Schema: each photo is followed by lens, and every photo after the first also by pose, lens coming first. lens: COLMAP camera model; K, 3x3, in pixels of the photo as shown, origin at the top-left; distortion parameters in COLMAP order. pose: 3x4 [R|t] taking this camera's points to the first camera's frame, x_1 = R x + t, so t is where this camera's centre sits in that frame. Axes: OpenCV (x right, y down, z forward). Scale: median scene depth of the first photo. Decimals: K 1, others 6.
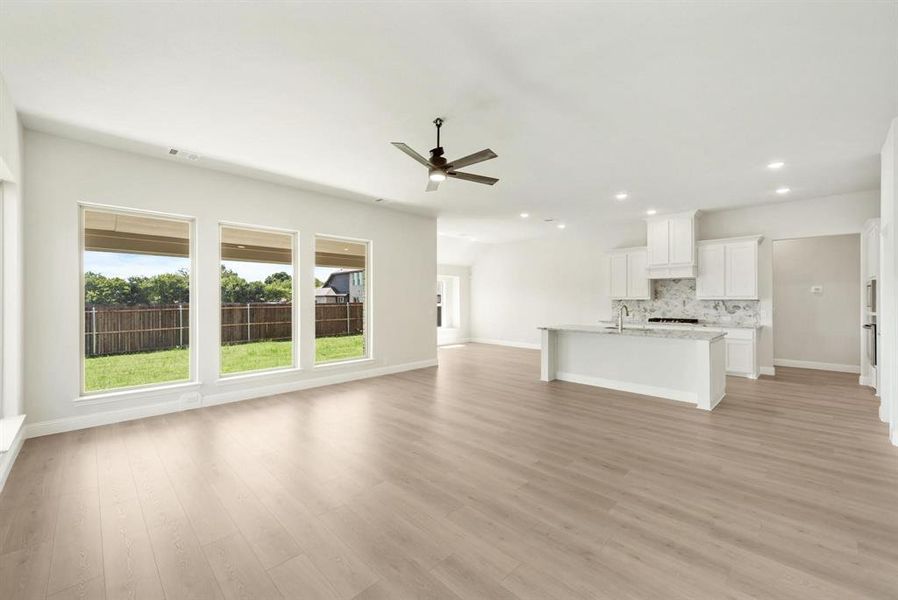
lens RADIAL K [[367.6, 0, 448.1], [0, 367.6, 300.5], [0, 0, 1]] dist [0.007855, -0.000079]
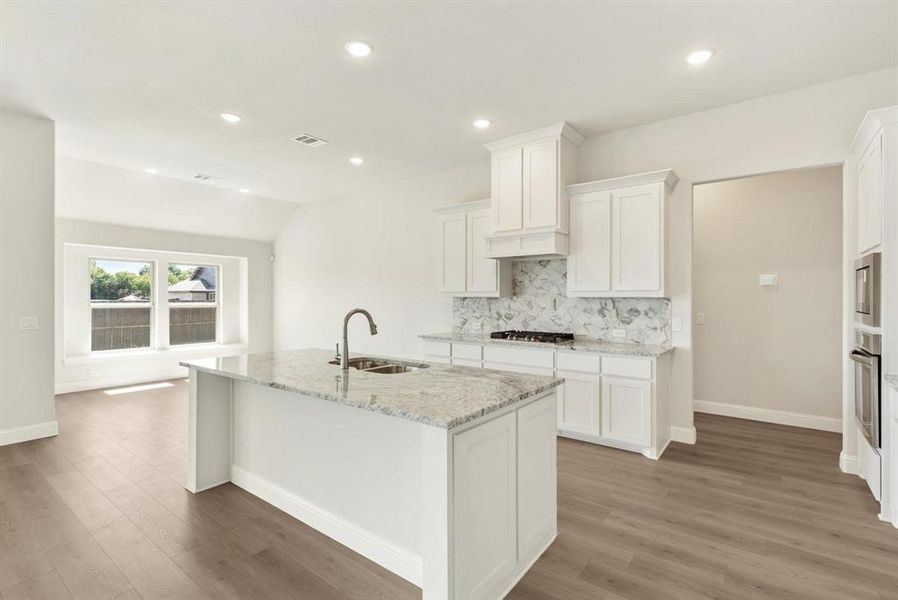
lens RADIAL K [[433.2, 0, 451.6], [0, 433.2, 299.1], [0, 0, 1]] dist [0.004486, -0.000797]
pose [[0.987691, 0.004495, 0.156351, 0.396396], [-0.004669, 0.999989, 0.000747, 0.000596], [-0.156346, -0.001468, 0.987701, 0.397177]]
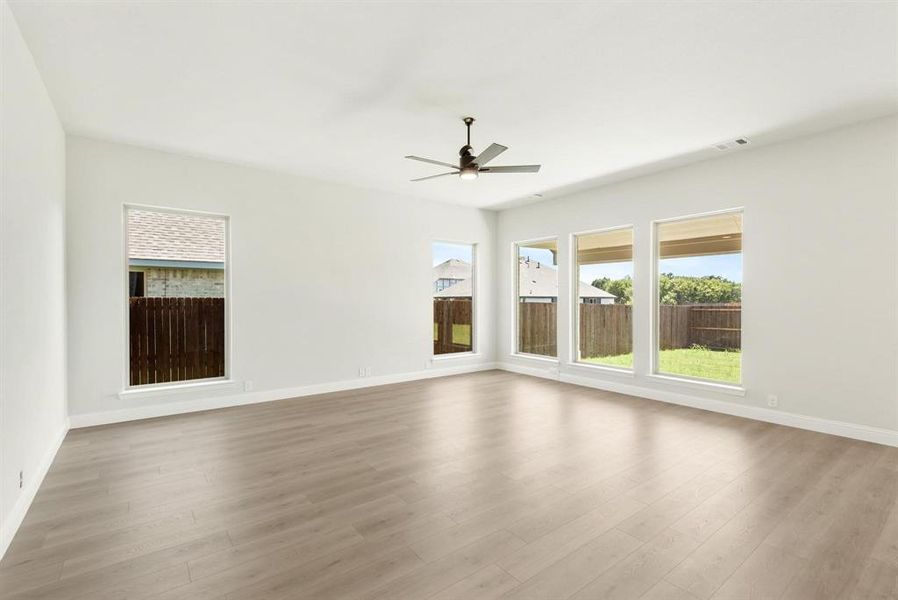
lens RADIAL K [[390.1, 0, 442.7], [0, 390.1, 306.0], [0, 0, 1]] dist [0.025081, -0.000198]
pose [[-0.135918, 0.019211, -0.990534, 5.389368], [-0.001253, 0.999808, 0.019563, -0.016358], [0.990719, 0.003900, -0.135867, 5.538211]]
